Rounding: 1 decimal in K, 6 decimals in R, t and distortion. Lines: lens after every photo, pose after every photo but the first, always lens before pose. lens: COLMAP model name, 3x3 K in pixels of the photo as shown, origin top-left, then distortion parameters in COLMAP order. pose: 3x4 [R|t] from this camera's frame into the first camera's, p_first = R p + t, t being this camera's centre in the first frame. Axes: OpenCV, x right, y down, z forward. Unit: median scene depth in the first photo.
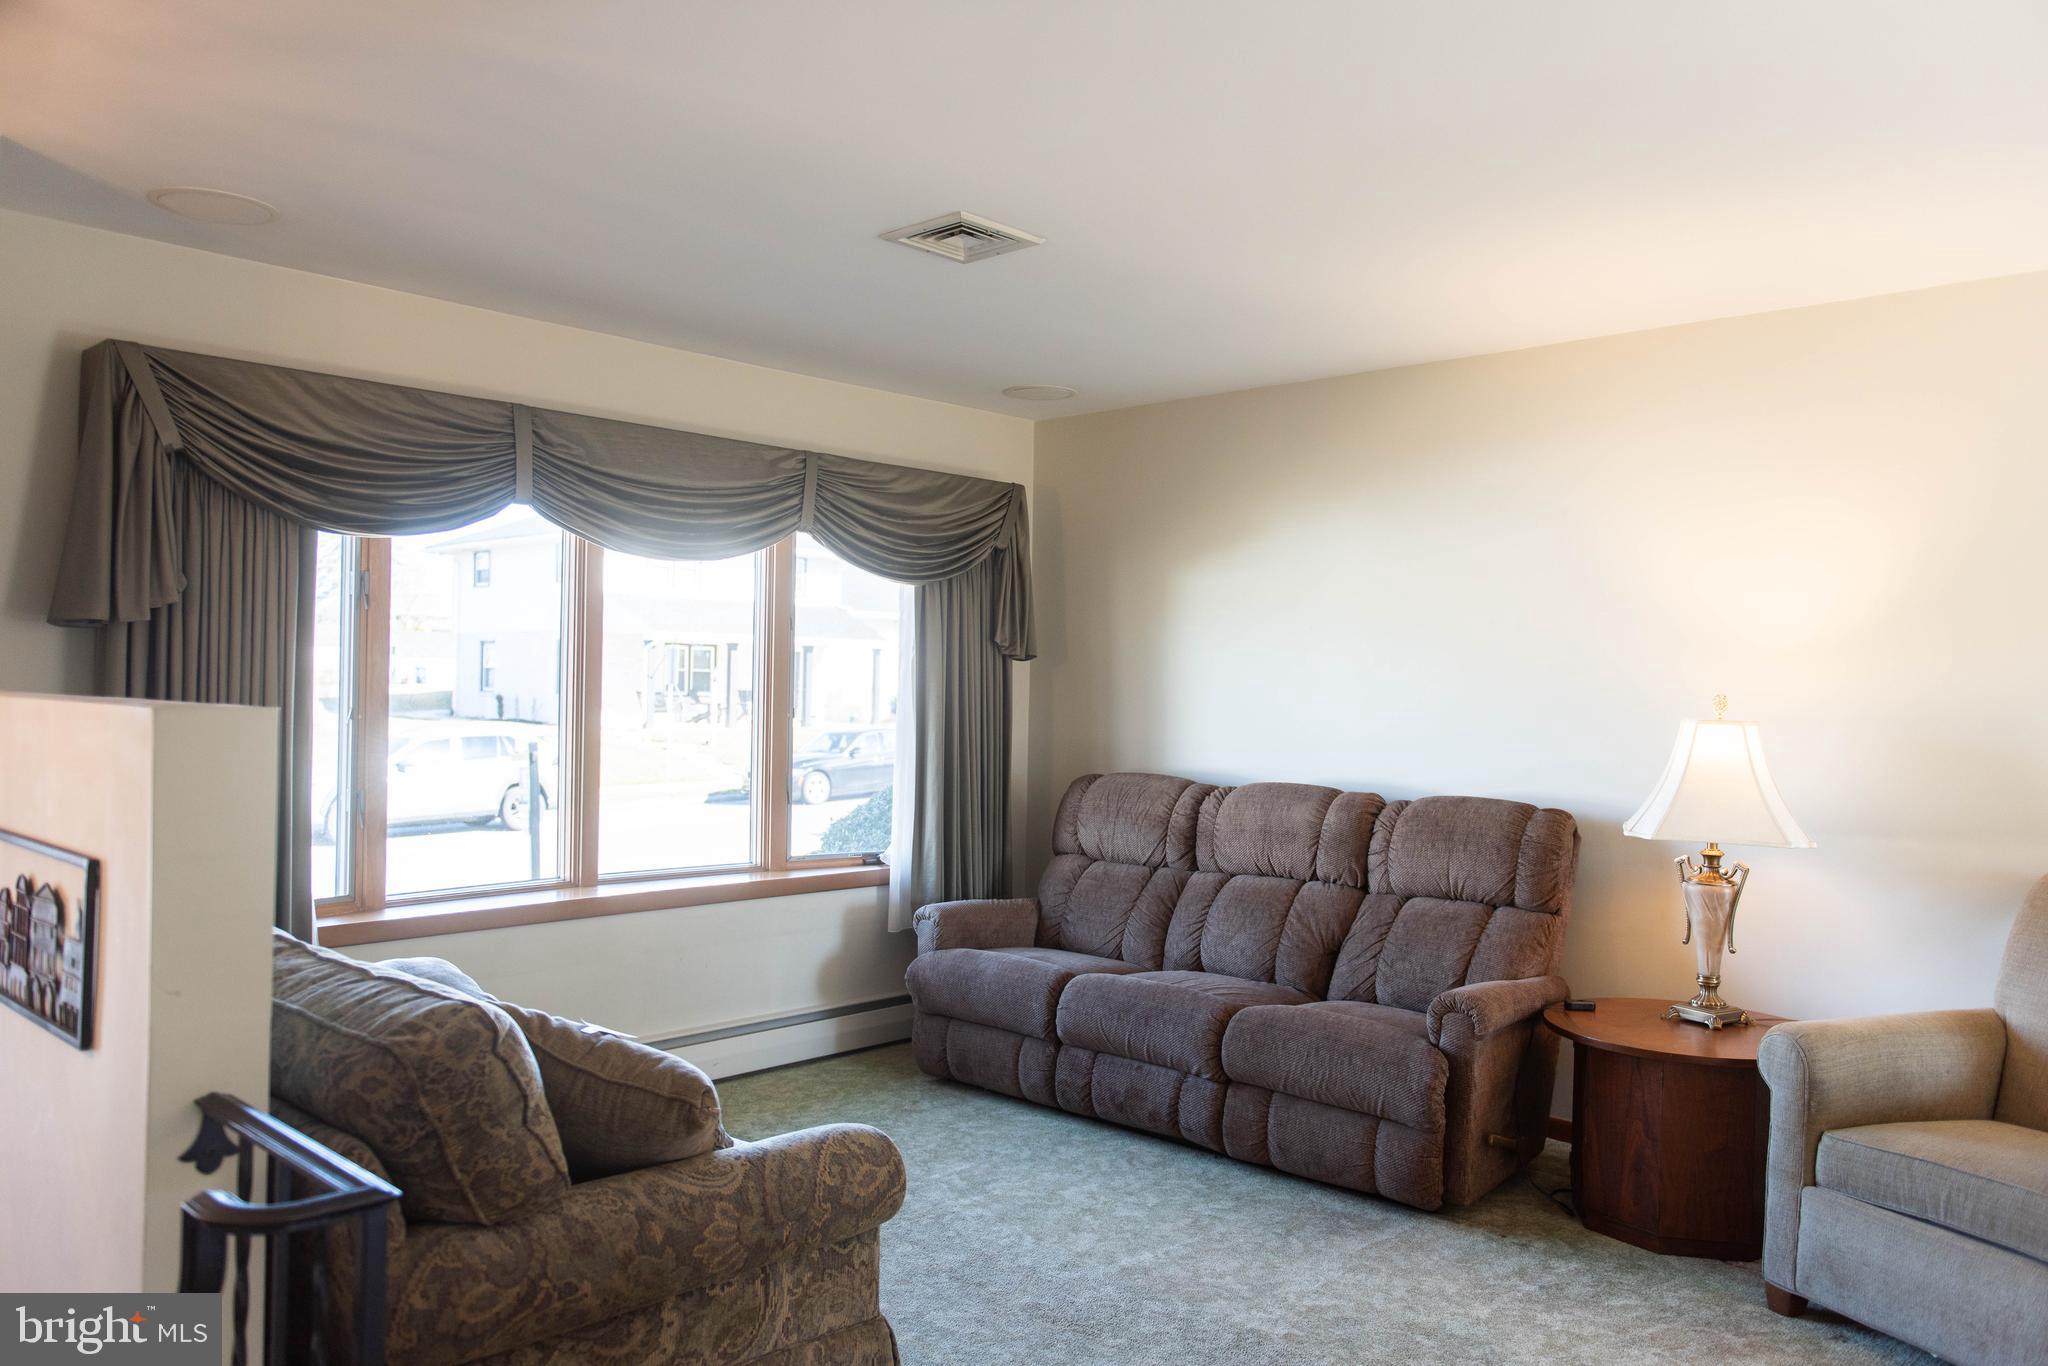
lens RADIAL K [[1481.6, 0, 1024.0], [0, 1481.6, 683.0], [0, 0, 1]] dist [-0.005362, -0.006589]
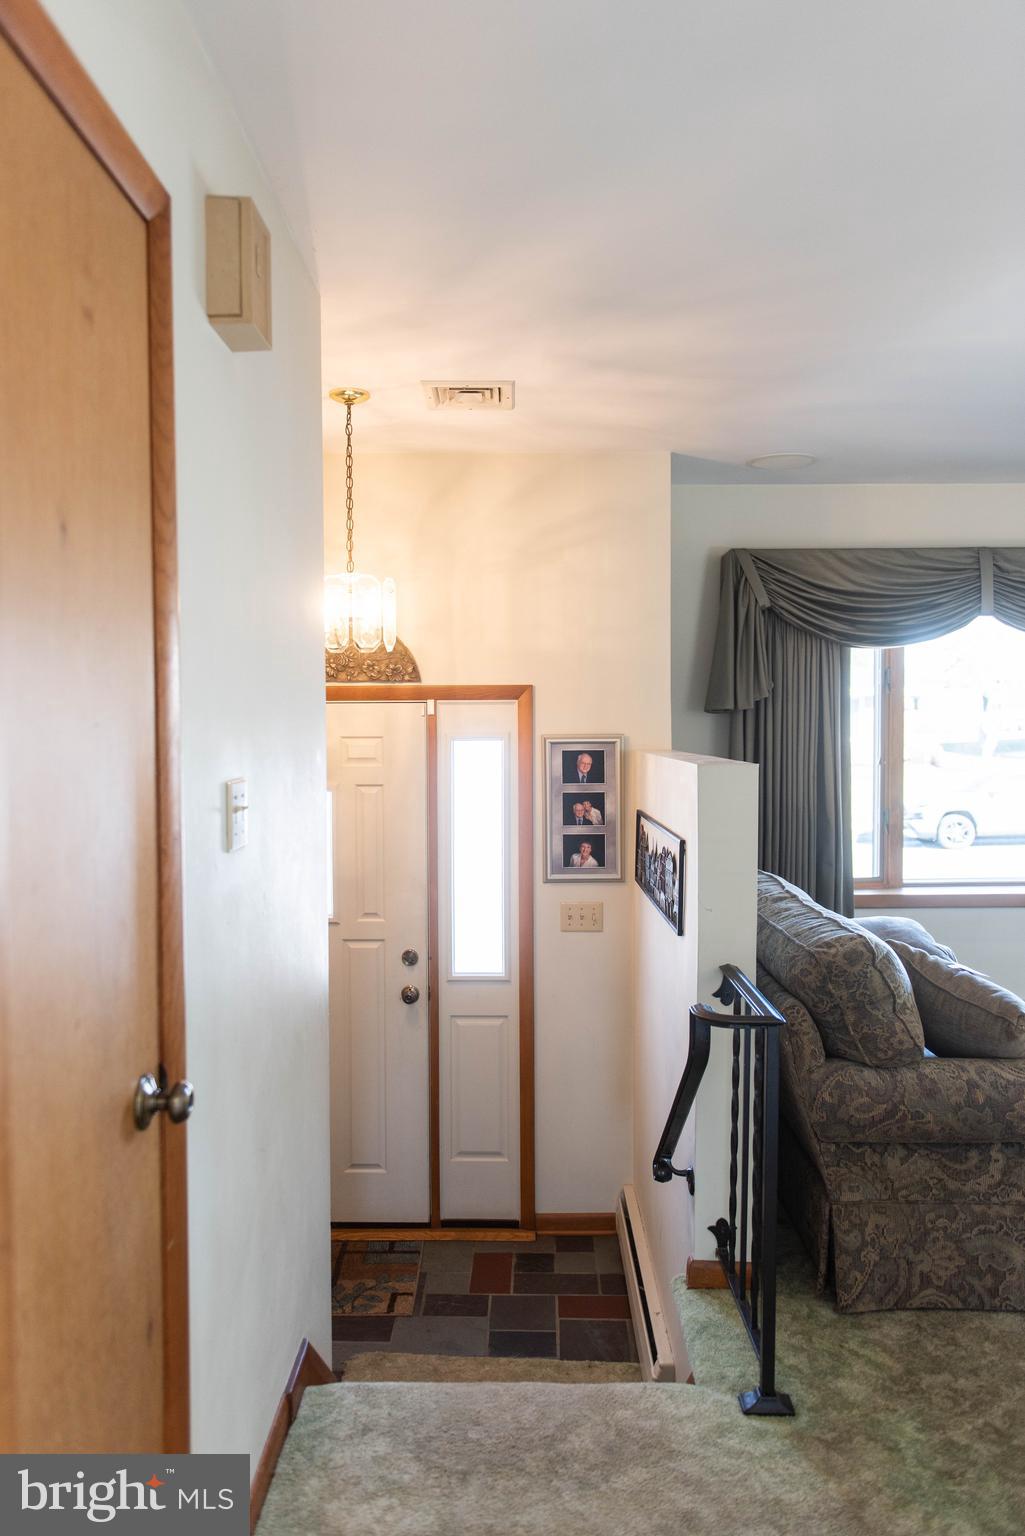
lens RADIAL K [[1110.5, 0, 512.5], [0, 1110.5, 768.0], [0, 0, 1]] dist [0.005605, -0.000540]
pose [[0.680426, 0.006900, -0.732784, 0.277170], [0.017548, 0.999516, 0.025706, -0.017058], [0.732607, -0.030350, 0.679975, -0.157470]]
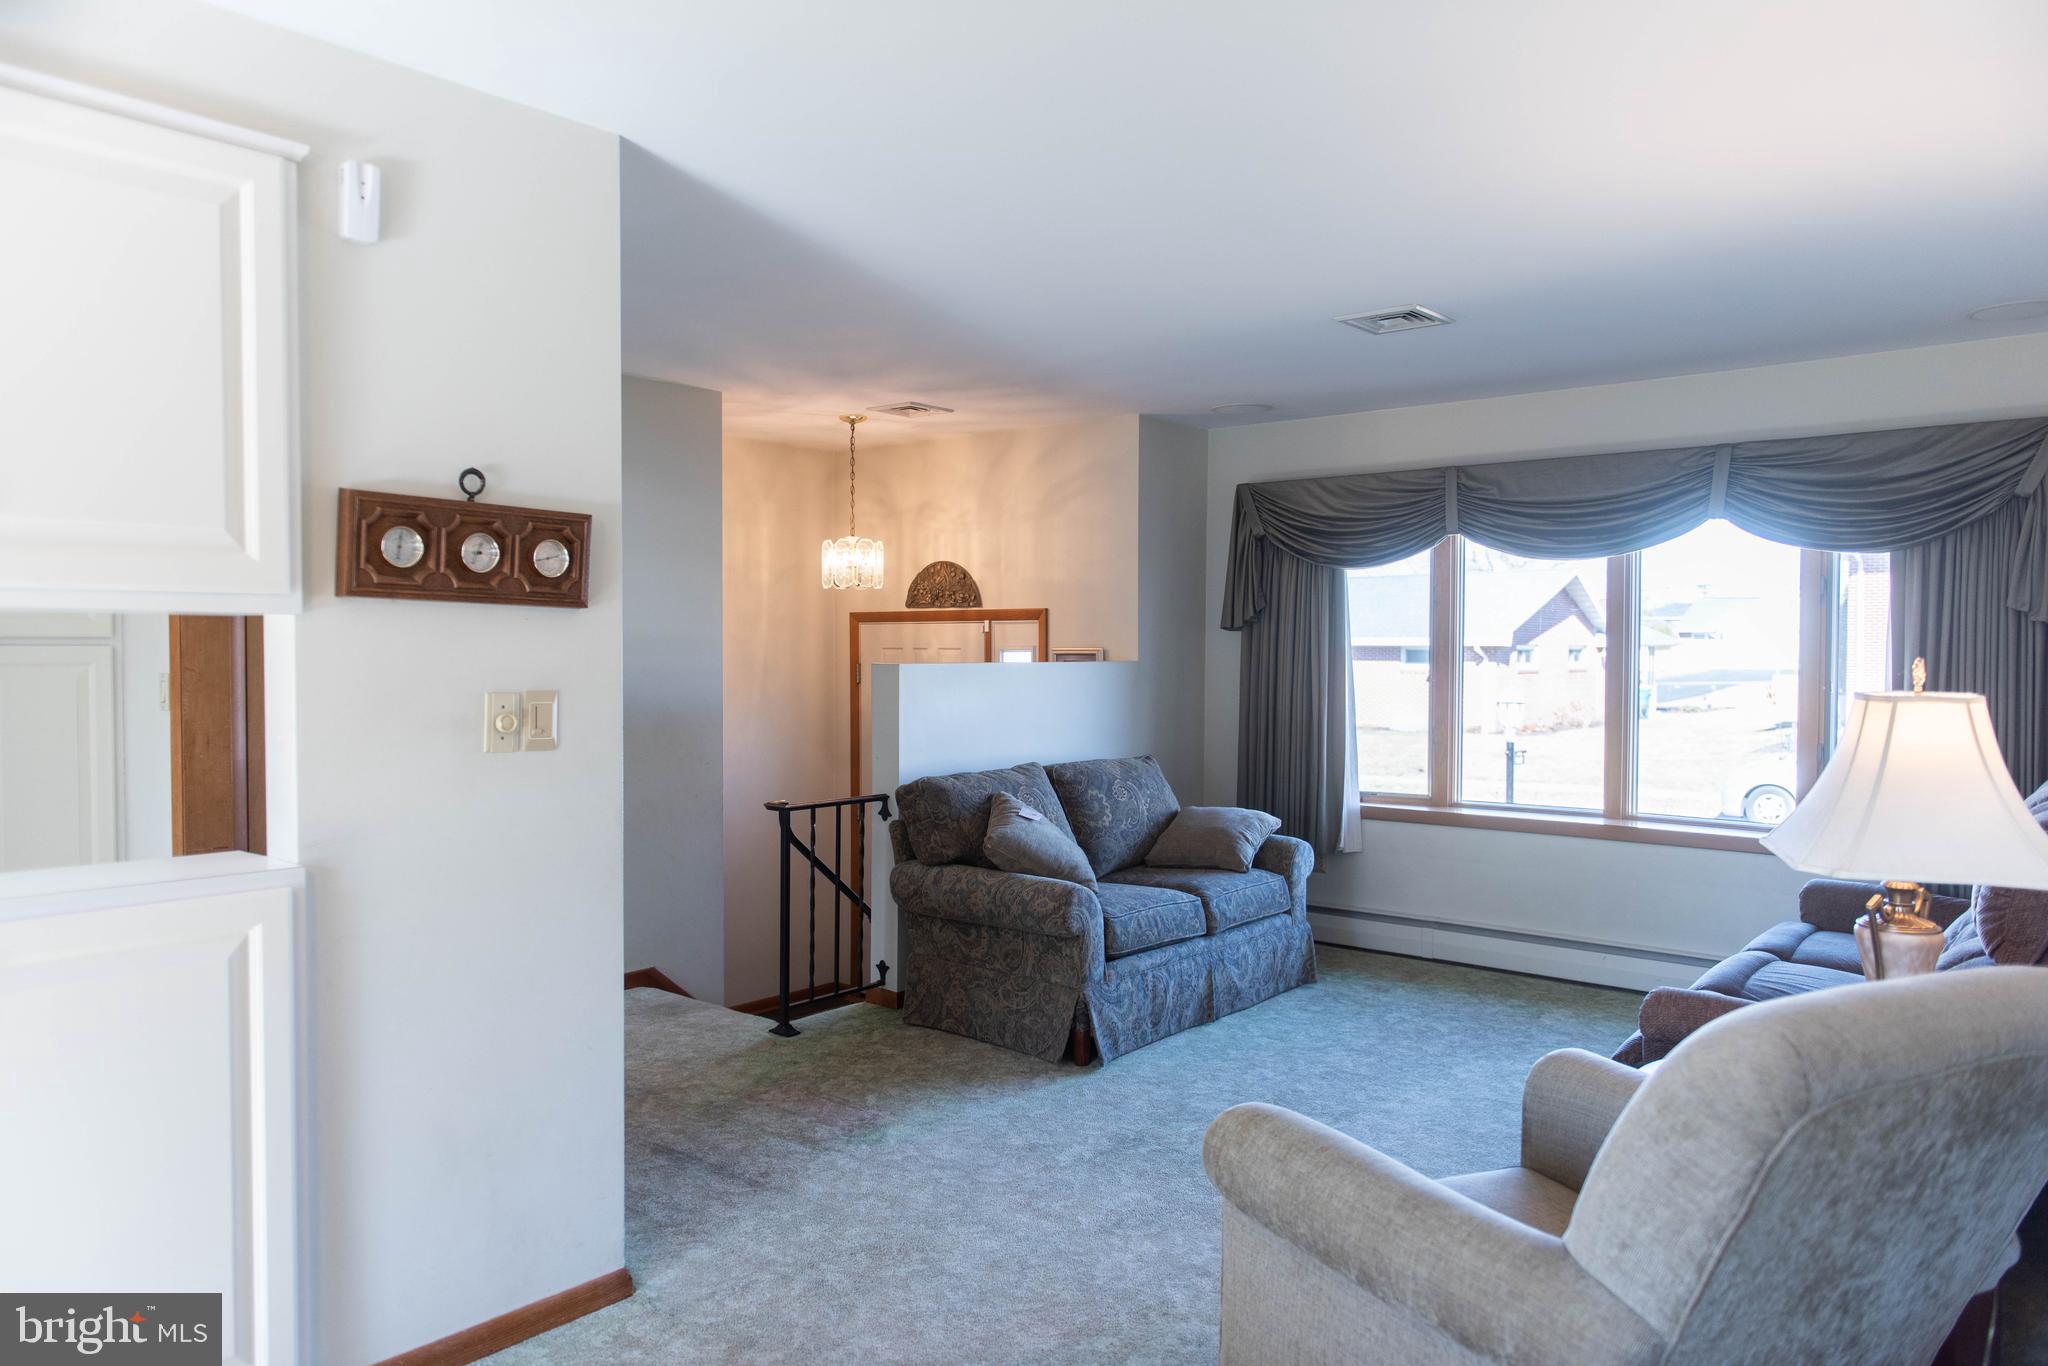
lens RADIAL K [[1384.2, 0, 1024.0], [0, 1384.2, 683.0], [0, 0, 1]] dist [0.004379, -0.002384]
pose [[0.051274, 0.009190, -0.998642, 1.945081], [-0.001588, 0.999957, 0.009121, 0.026447], [0.998683, 0.001119, 0.051286, 0.988652]]
